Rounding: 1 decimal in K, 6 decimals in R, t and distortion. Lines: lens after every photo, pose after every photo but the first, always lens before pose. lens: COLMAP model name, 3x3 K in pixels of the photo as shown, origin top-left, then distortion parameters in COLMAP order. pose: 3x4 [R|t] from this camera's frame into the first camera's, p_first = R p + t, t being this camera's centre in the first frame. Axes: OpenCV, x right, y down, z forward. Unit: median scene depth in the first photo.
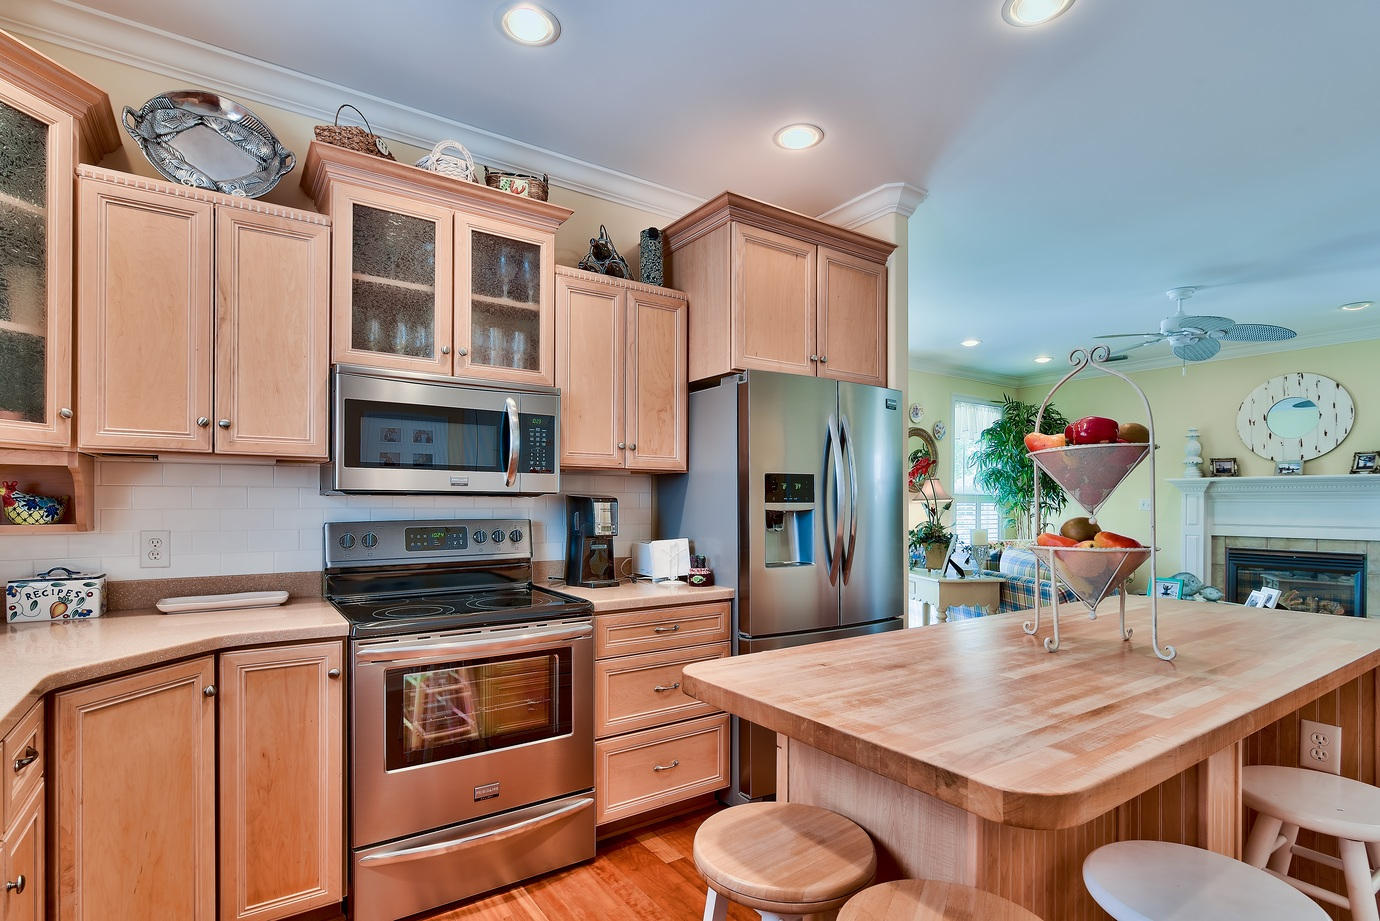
lens RADIAL K [[674.1, 0, 685.1], [0, 674.1, 499.3], [0, 0, 1]] dist [0.002634, 0.000549]
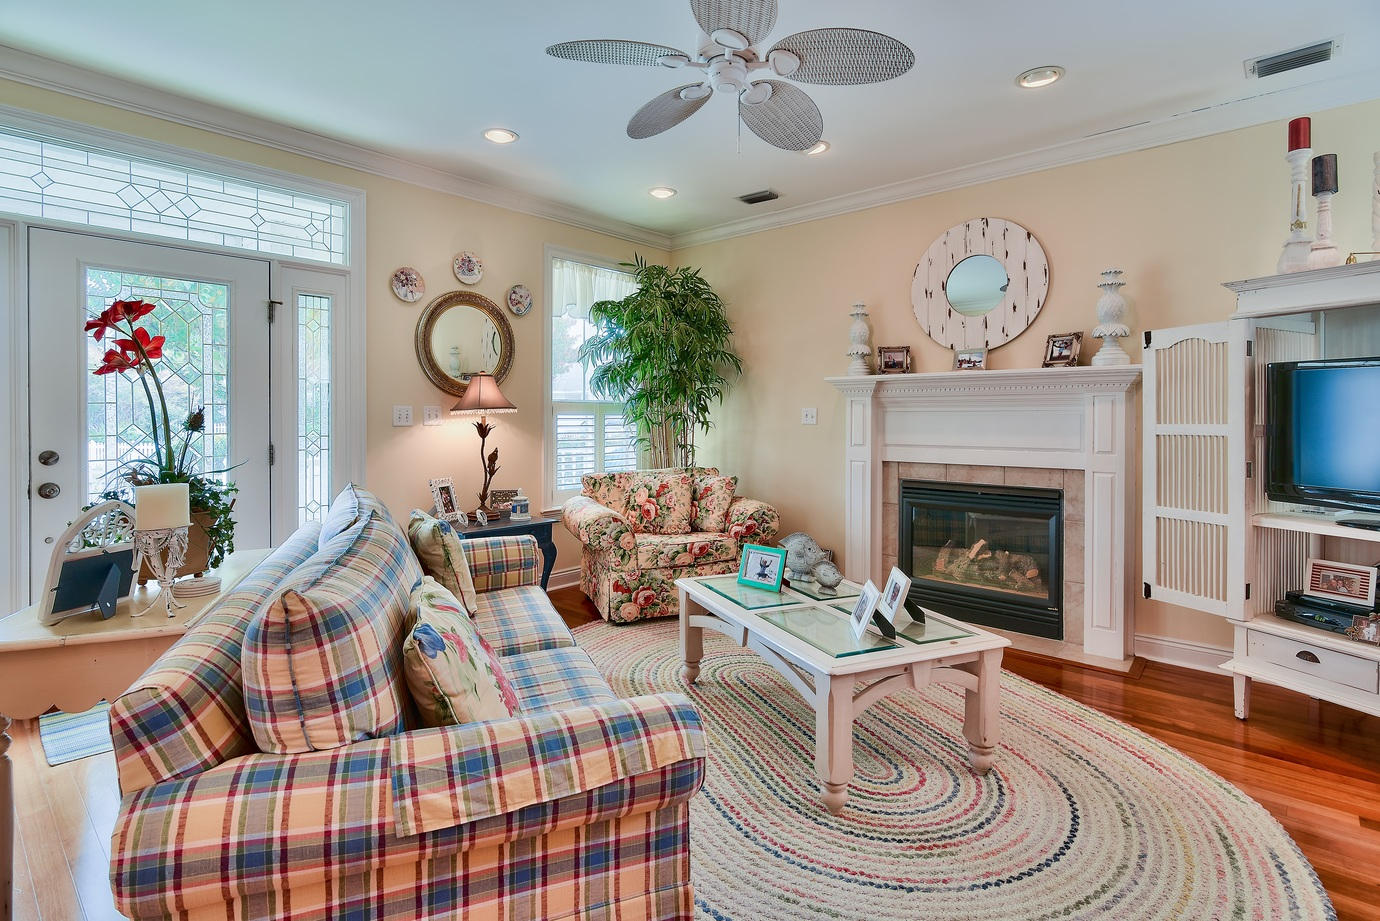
lens RADIAL K [[681.9, 0, 689.0], [0, 681.9, 417.5], [0, 0, 1]] dist [-0.001448, -0.000765]
pose [[0.969330, -0.005189, 0.245707, 0.436143], [0.003276, 0.999961, 0.008192, 0.003669], [-0.245740, -0.007136, 0.969309, 0.395396]]
